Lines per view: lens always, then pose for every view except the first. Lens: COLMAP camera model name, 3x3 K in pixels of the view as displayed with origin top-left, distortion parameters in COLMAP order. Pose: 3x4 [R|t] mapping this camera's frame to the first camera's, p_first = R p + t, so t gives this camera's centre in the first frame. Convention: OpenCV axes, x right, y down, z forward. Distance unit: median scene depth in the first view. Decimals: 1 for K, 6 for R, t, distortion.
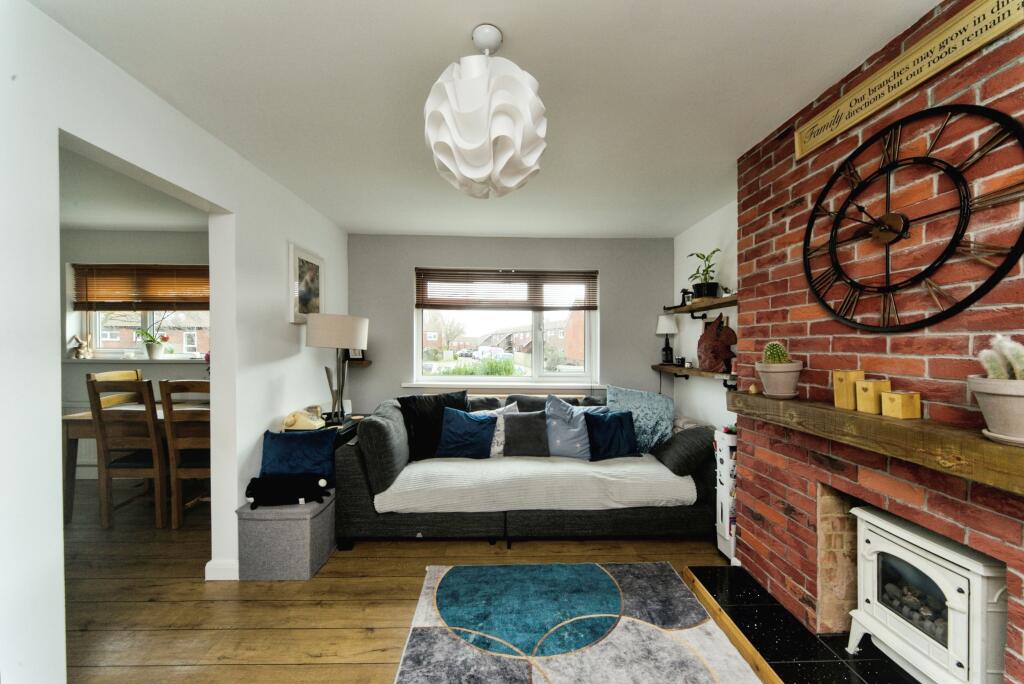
lens RADIAL K [[359.7, 0, 511.3], [0, 359.7, 334.0], [0, 0, 1]] dist [-0.000213, -0.000409]
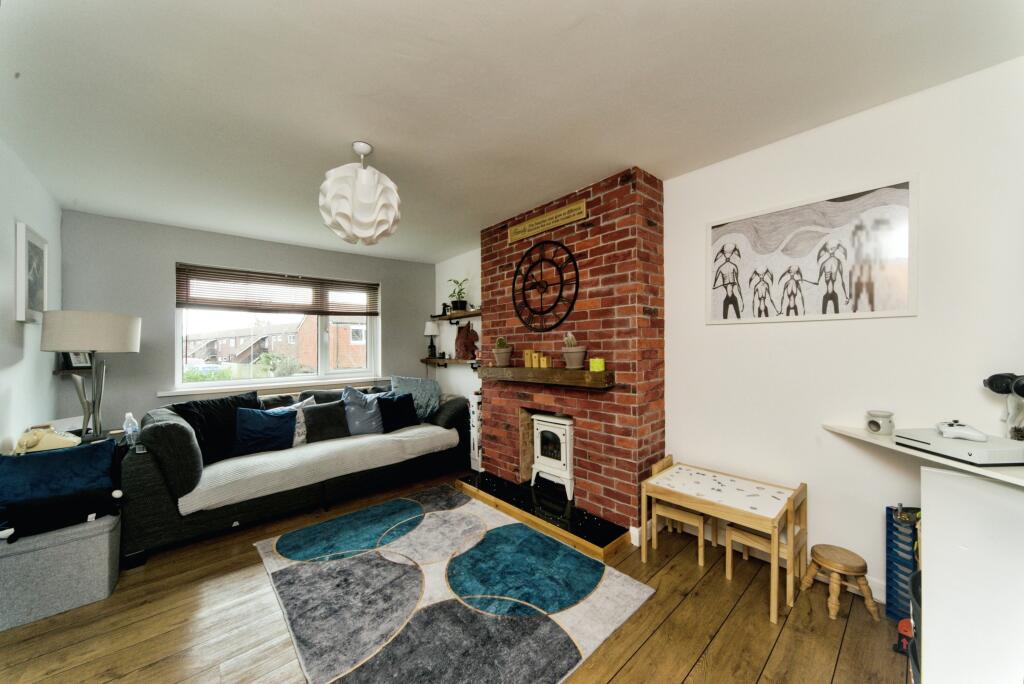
lens RADIAL K [[359.7, 0, 507.2], [0, 359.7, 325.3], [0, 0, 1]] dist [-0.000213, -0.000409]
pose [[0.772202, 0.015126, 0.635198, -0.430652], [0.008827, 0.999365, -0.034528, 0.024183], [-0.635316, 0.032269, 0.771578, -0.465509]]
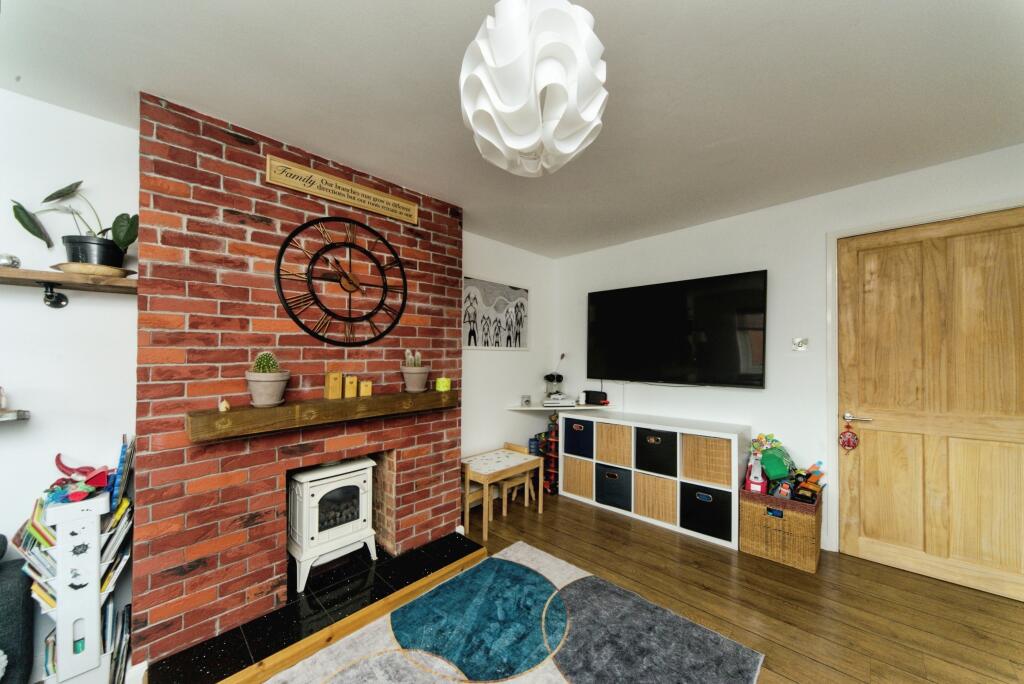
lens RADIAL K [[359.7, 0, 516.0], [0, 359.7, 348.1], [0, 0, 1]] dist [-0.000213, -0.000409]
pose [[-0.695376, 0.022682, 0.718288, -0.468157], [-0.008316, 0.999181, -0.039603, 0.046152], [-0.718598, -0.033513, -0.694618, 1.175493]]
